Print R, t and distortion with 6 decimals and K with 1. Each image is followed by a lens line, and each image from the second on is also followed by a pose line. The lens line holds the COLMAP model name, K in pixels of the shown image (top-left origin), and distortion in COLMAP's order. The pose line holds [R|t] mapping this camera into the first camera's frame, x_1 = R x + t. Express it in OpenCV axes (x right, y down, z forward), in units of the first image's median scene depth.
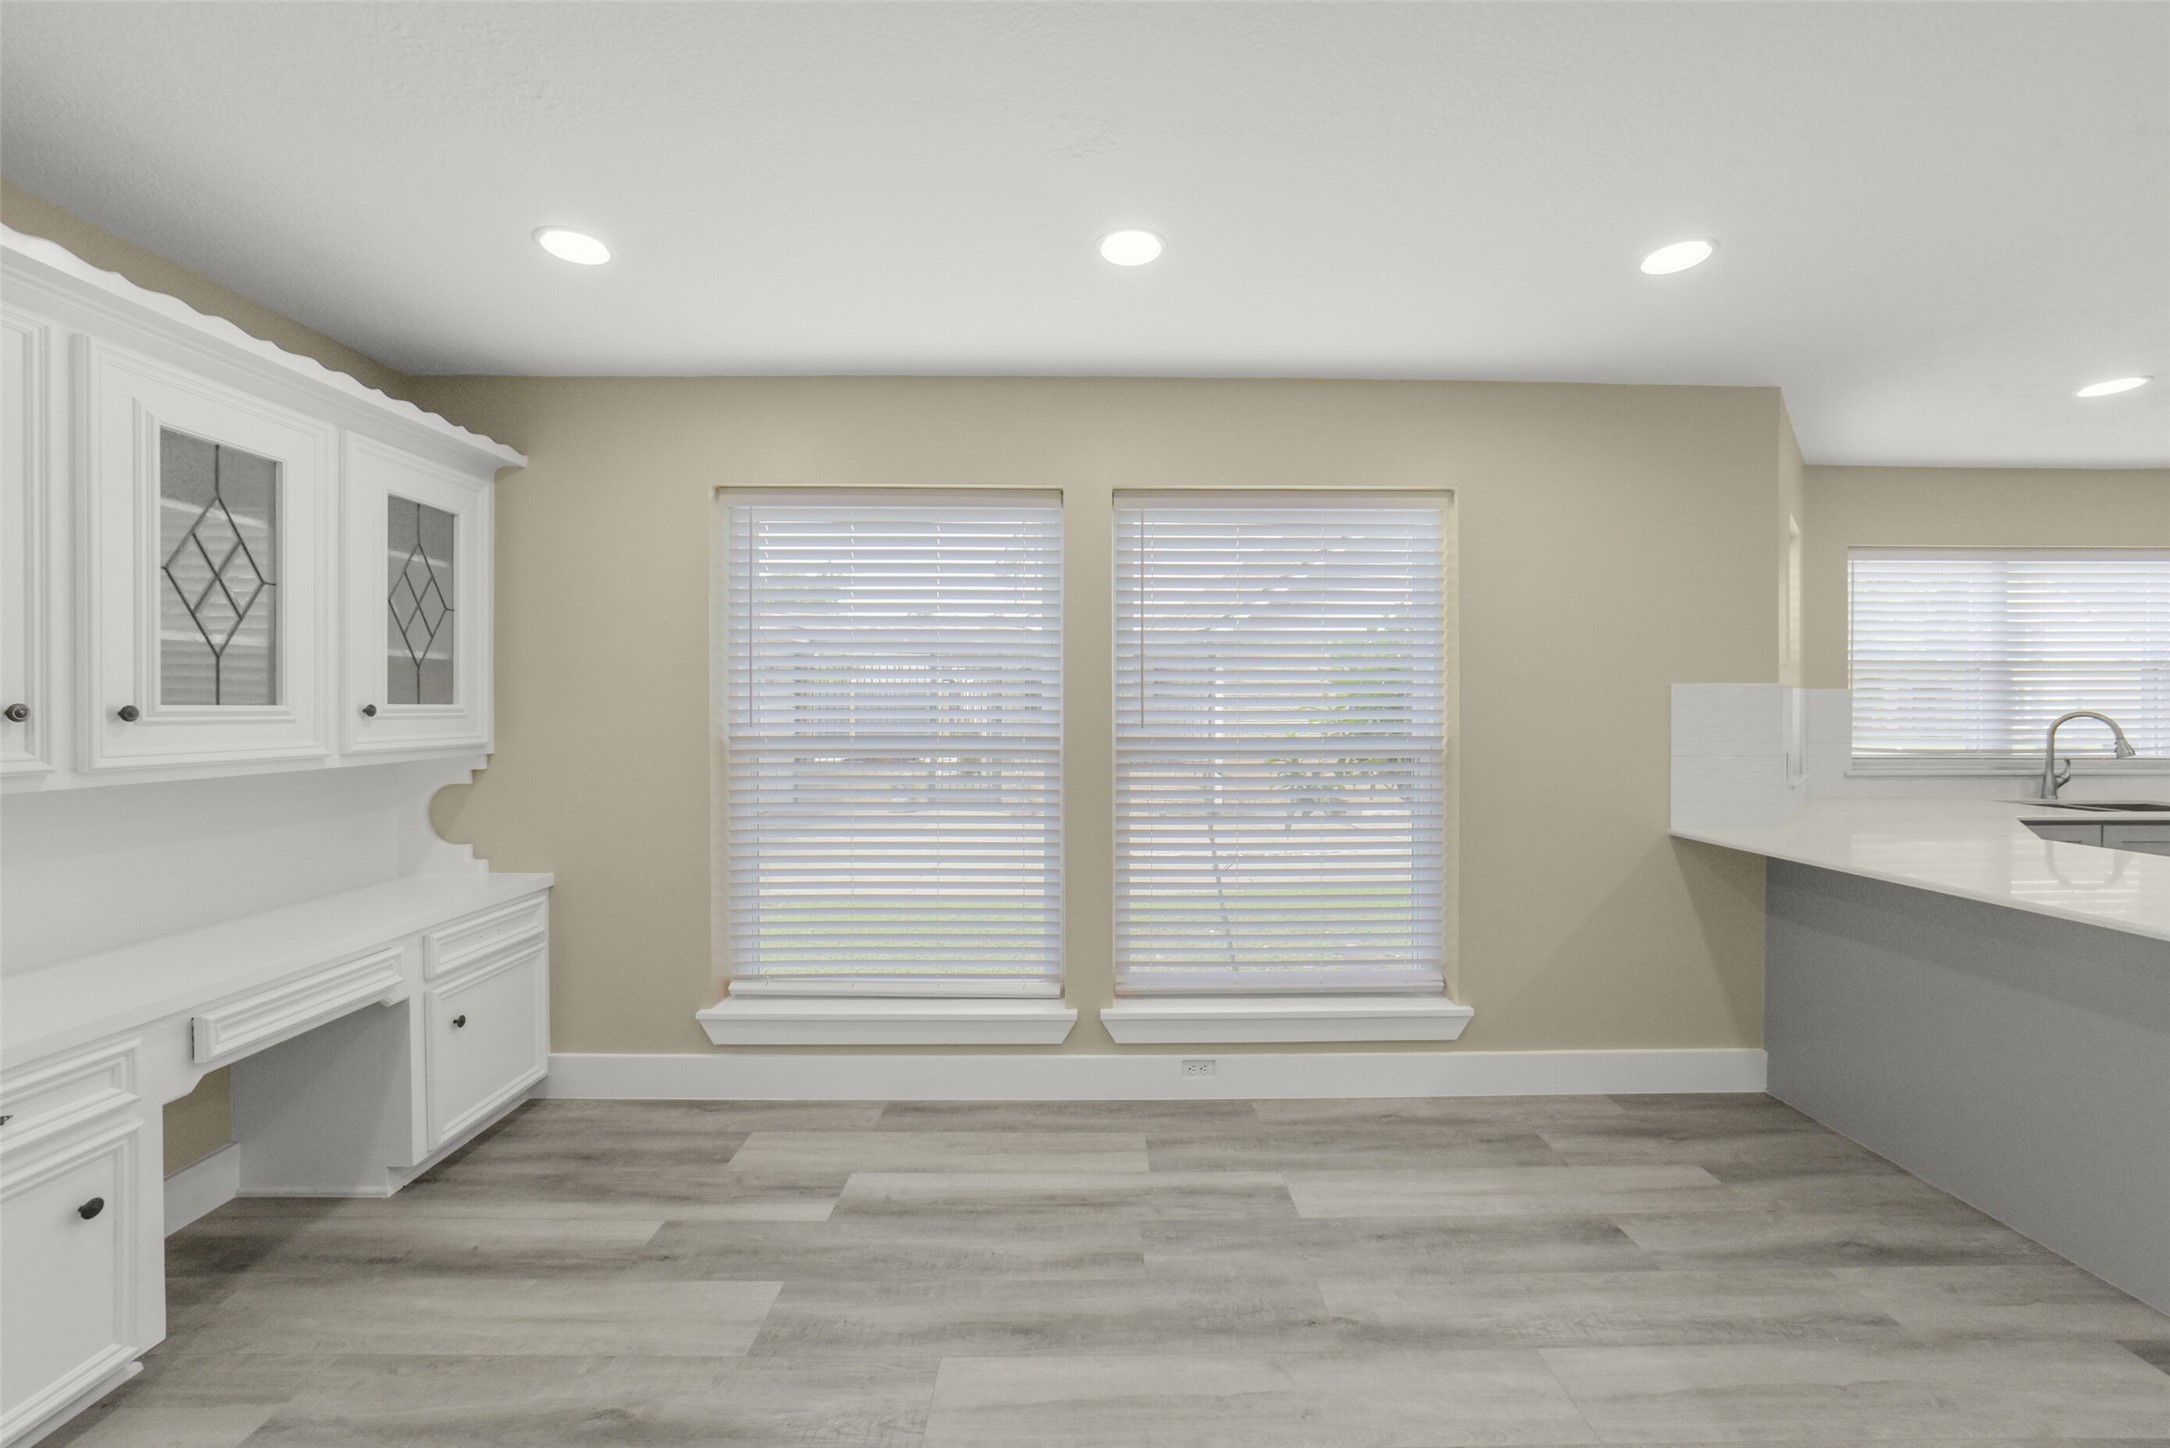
lens RADIAL K [[858.0, 0, 1093.7], [0, 858.0, 710.8], [0, 0, 1]] dist [-0.025006, 0.005739]
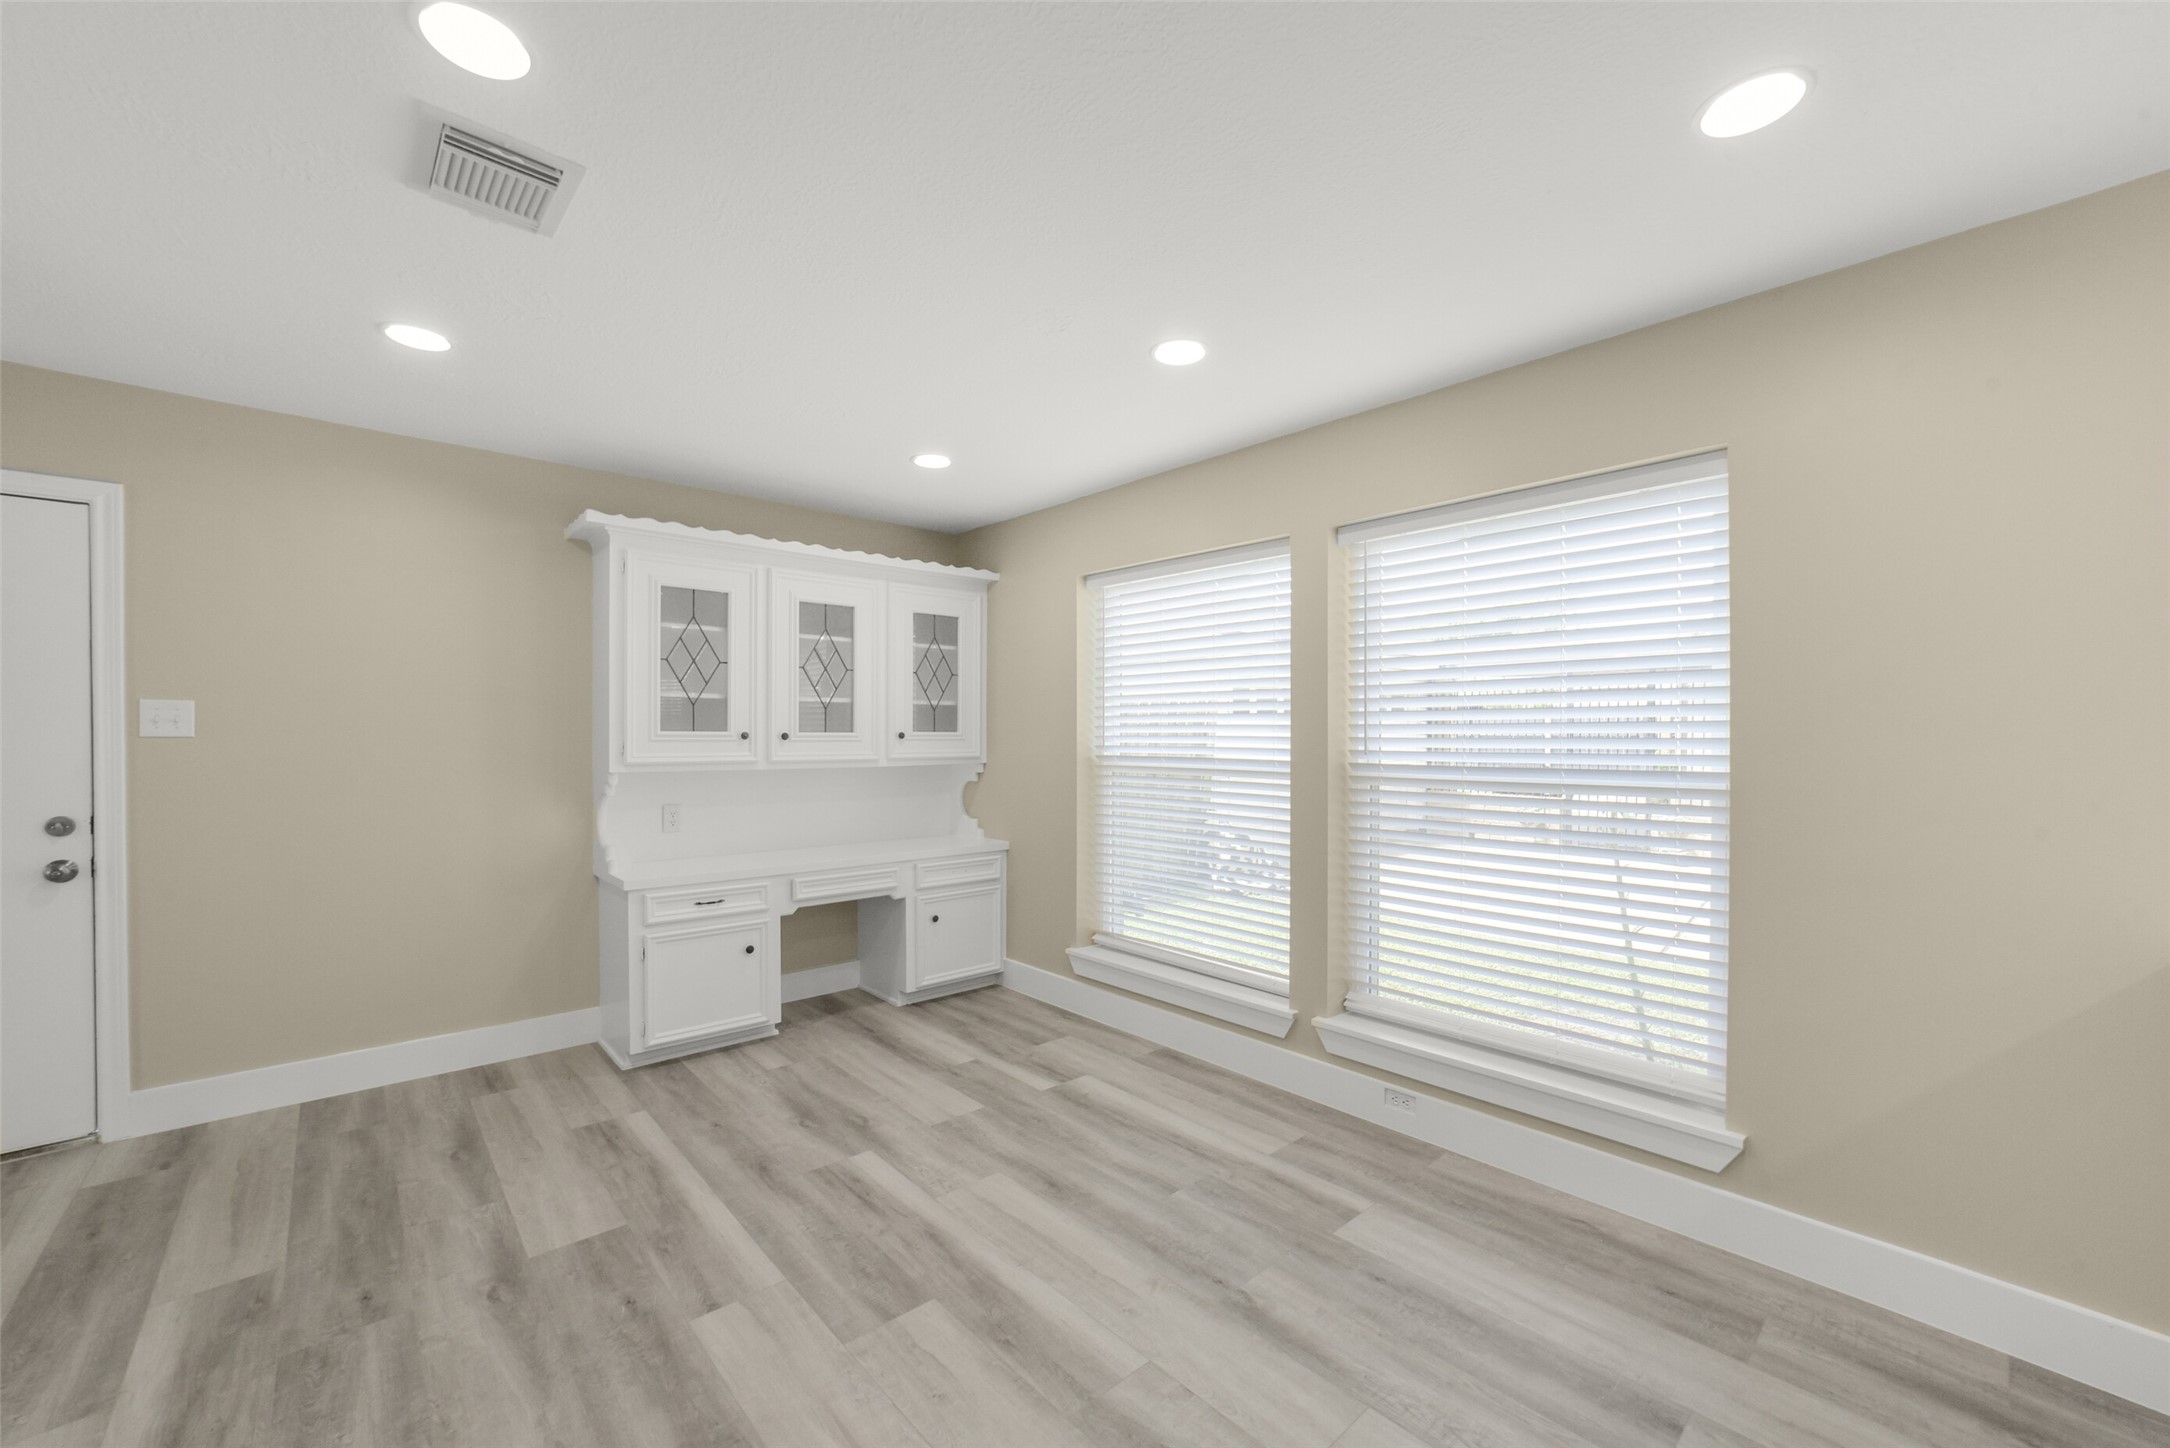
lens RADIAL K [[858.0, 0, 1075.4], [0, 858.0, 739.2], [0, 0, 1]] dist [-0.025006, 0.005739]
pose [[0.652732, 0.005866, -0.757566, 0.631775], [-0.006310, 0.999977, 0.002306, 0.001263], [0.757563, 0.003275, 0.652754, 0.075451]]
